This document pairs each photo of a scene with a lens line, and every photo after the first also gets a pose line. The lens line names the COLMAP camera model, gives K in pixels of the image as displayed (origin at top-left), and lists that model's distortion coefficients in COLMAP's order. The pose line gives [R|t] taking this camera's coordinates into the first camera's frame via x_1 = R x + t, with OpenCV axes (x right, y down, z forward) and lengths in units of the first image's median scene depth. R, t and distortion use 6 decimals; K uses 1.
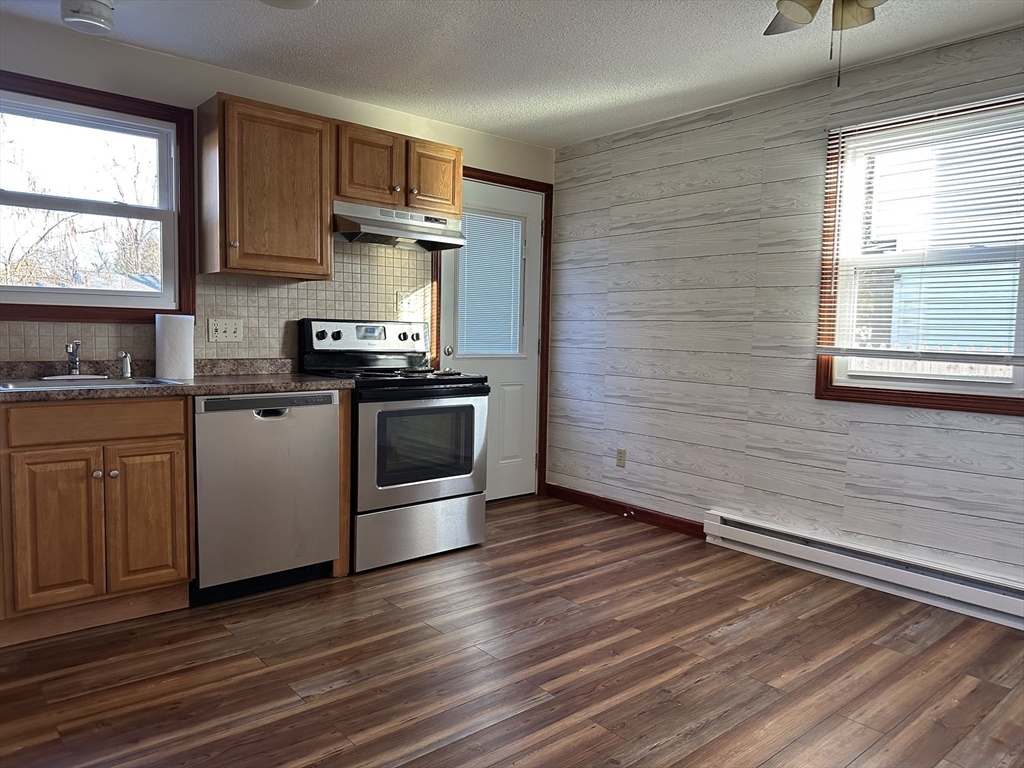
lens RADIAL K [[719.8, 0, 517.6], [0, 719.8, 380.7], [0, 0, 1]] dist [0.064739, -0.071609]
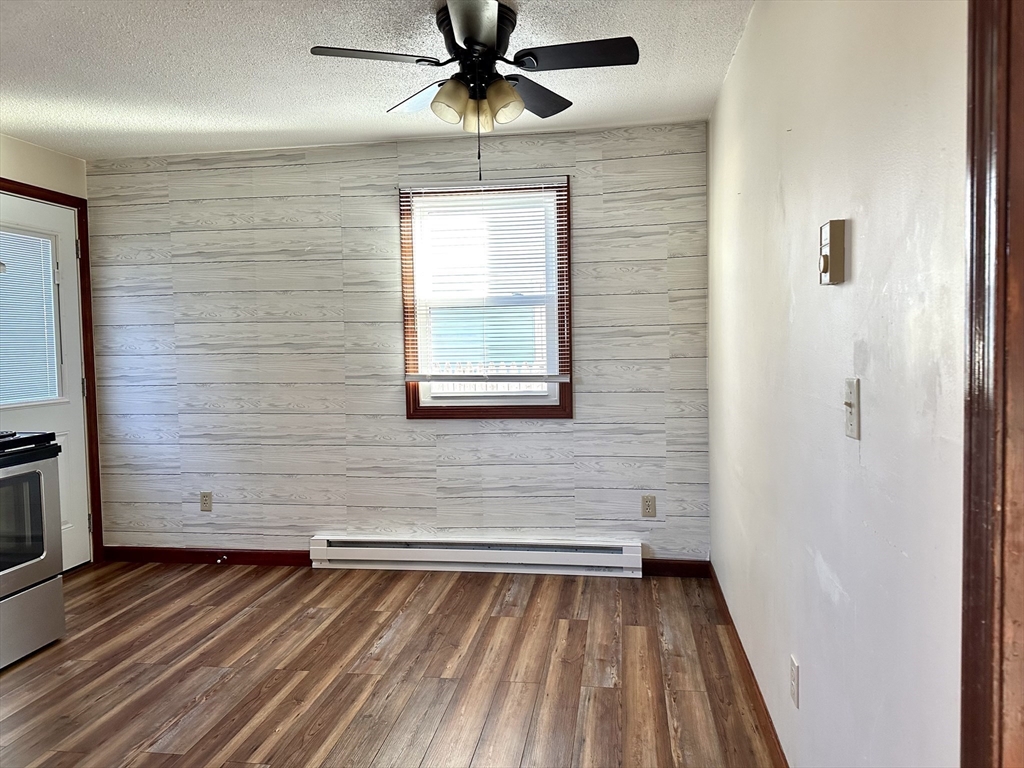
lens RADIAL K [[719.7, 0, 514.8], [0, 719.7, 367.1], [0, 0, 1]] dist [0.177472, -0.231825]
pose [[0.759687, -0.057045, 0.647782, -0.210525], [0.075653, 0.997134, -0.000914, -0.045384], [-0.645874, 0.049701, 0.761825, 0.005771]]
